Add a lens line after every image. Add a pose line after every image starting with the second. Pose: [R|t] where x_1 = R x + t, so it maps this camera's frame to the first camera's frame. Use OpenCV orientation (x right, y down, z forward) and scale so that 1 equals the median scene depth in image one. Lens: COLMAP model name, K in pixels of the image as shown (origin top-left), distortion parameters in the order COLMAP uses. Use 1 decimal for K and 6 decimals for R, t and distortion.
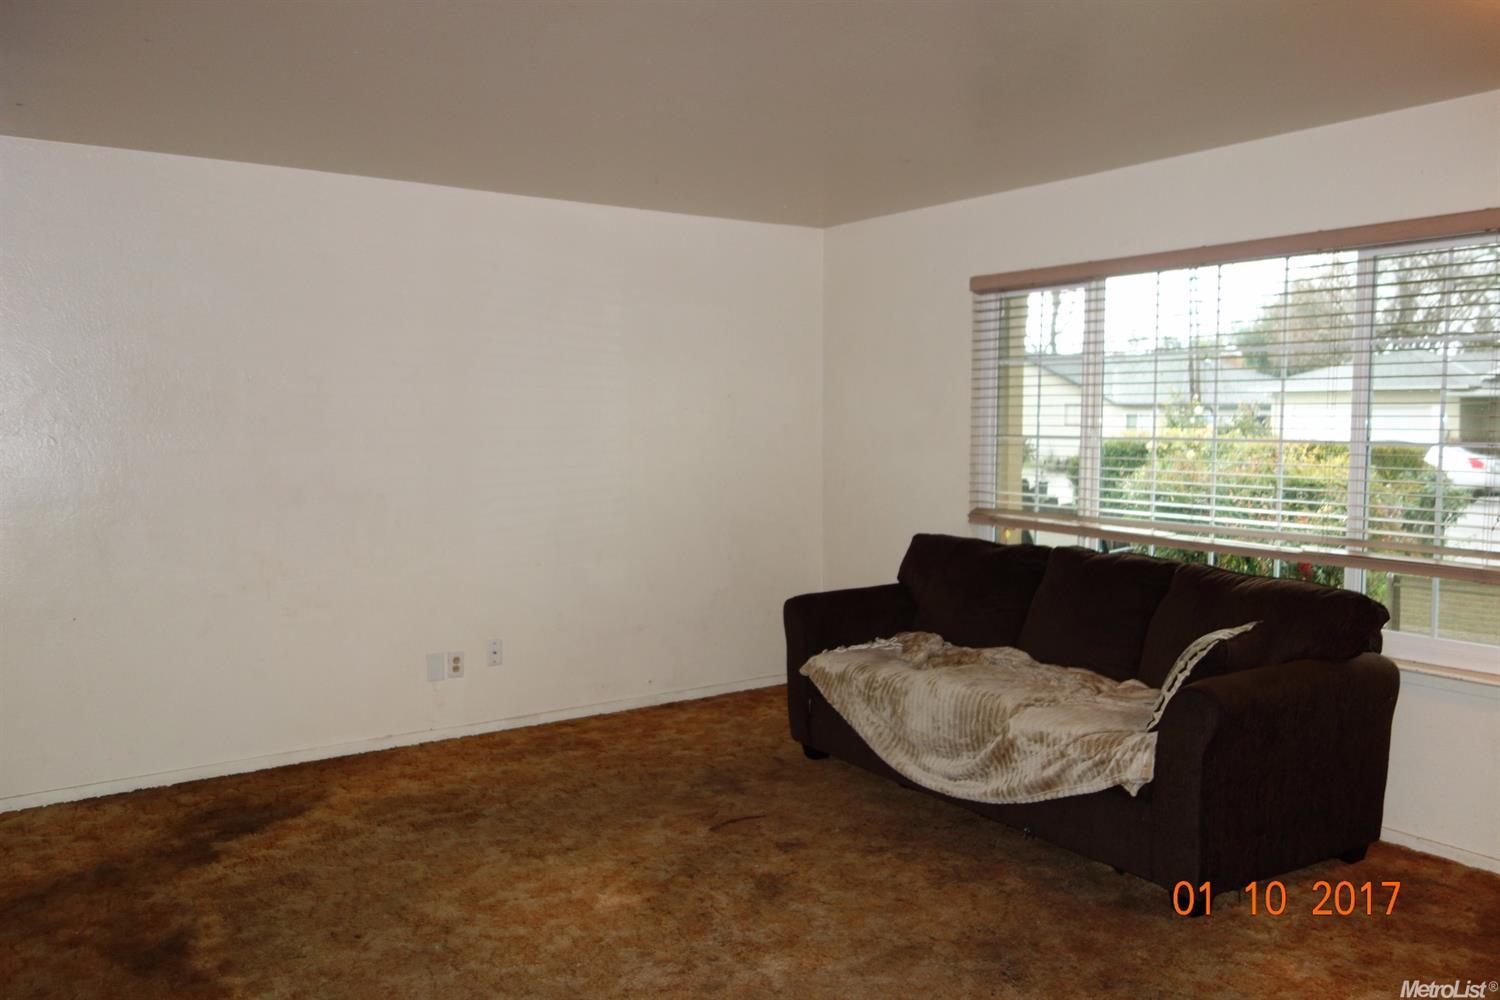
lens RADIAL K [[1176.0, 0, 750.0], [0, 1176.0, 500.0], [0, 0, 1]] dist [-0.000158, 0.005405]
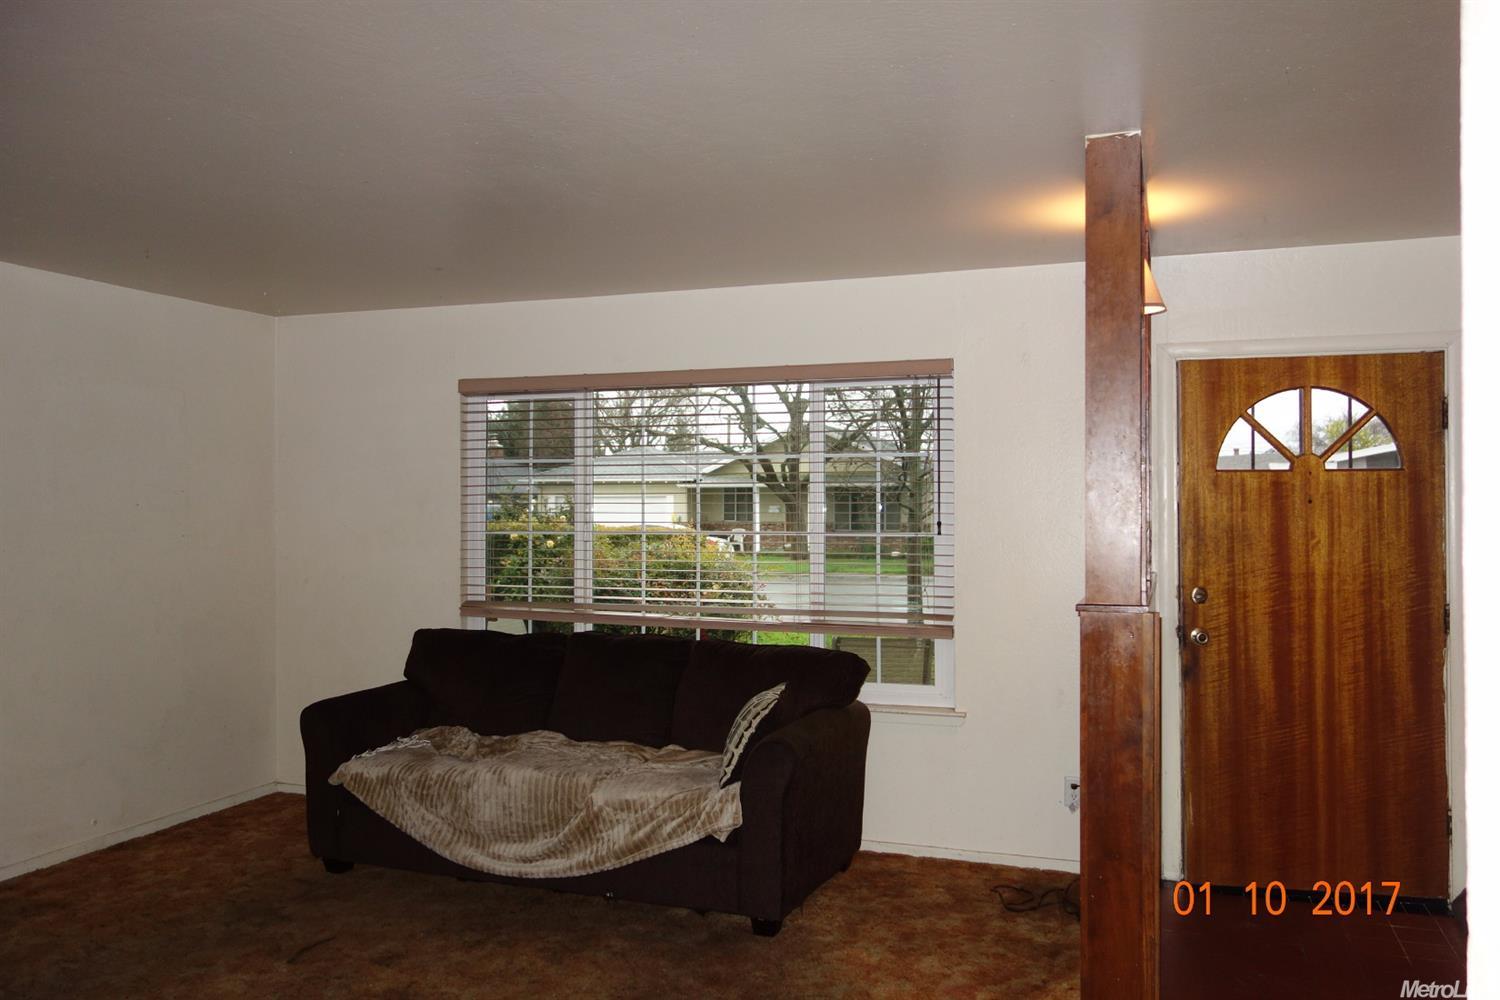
lens RADIAL K [[1175.8, 0, 750.0], [0, 1175.8, 500.0], [0, 0, 1]] dist [0.003038, -0.006100]
pose [[0.818491, 0.000063, 0.574520, -0.276759], [0.042394, 0.997267, -0.060507, -0.012092], [-0.572954, 0.073881, 0.816251, 0.009298]]
